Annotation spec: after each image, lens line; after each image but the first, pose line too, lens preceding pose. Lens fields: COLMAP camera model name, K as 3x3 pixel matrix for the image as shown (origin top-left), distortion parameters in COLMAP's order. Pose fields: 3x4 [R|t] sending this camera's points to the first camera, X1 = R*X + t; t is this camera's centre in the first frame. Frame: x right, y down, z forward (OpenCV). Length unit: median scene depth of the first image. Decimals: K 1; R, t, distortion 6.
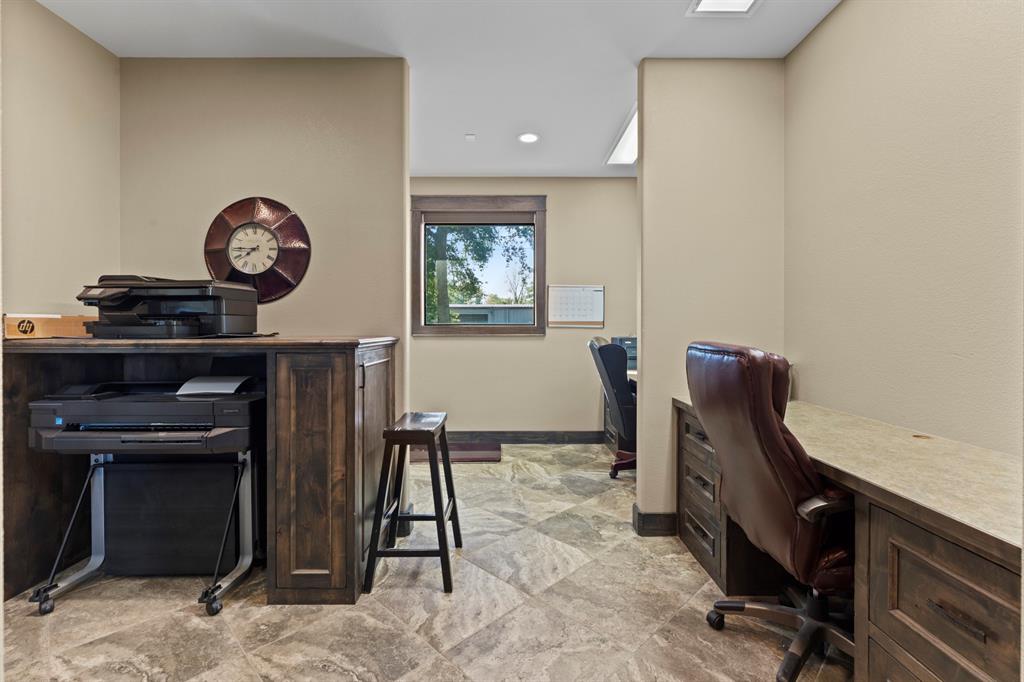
lens RADIAL K [[462.5, 0, 513.3], [0, 462.5, 336.1], [0, 0, 1]] dist [0.015390, 0.000165]
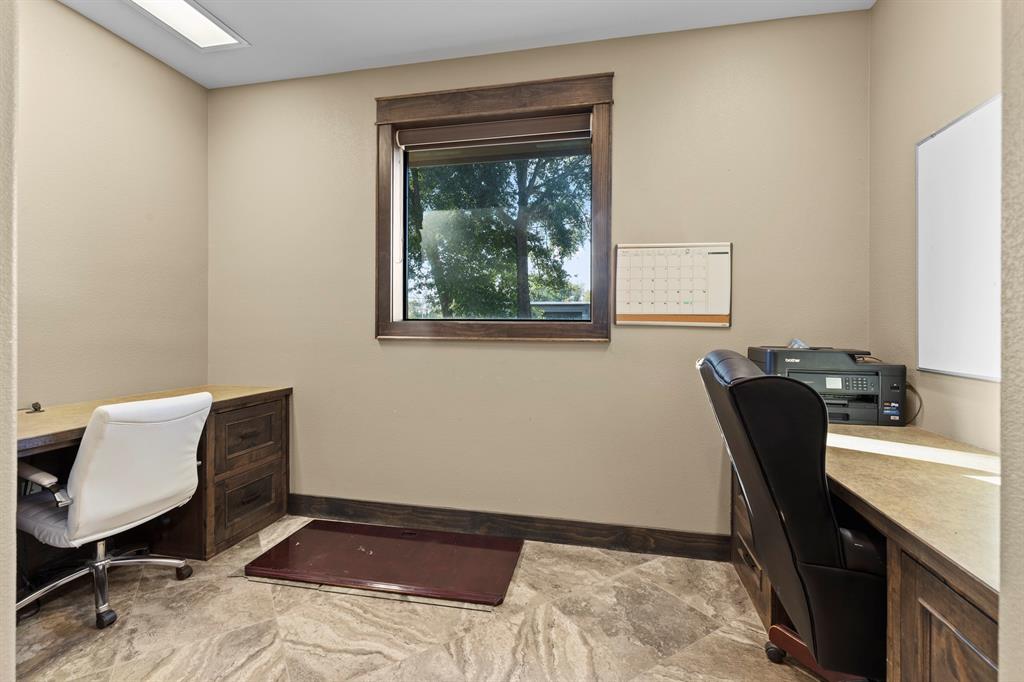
lens RADIAL K [[462.5, 0, 511.5], [0, 462.5, 323.4], [0, 0, 1]] dist [0.015390, 0.000165]
pose [[0.976773, 0.008544, -0.214108, 0.072084], [-0.013409, 0.999684, -0.021279, -0.008665], [0.213858, 0.023656, 0.976578, 0.459825]]
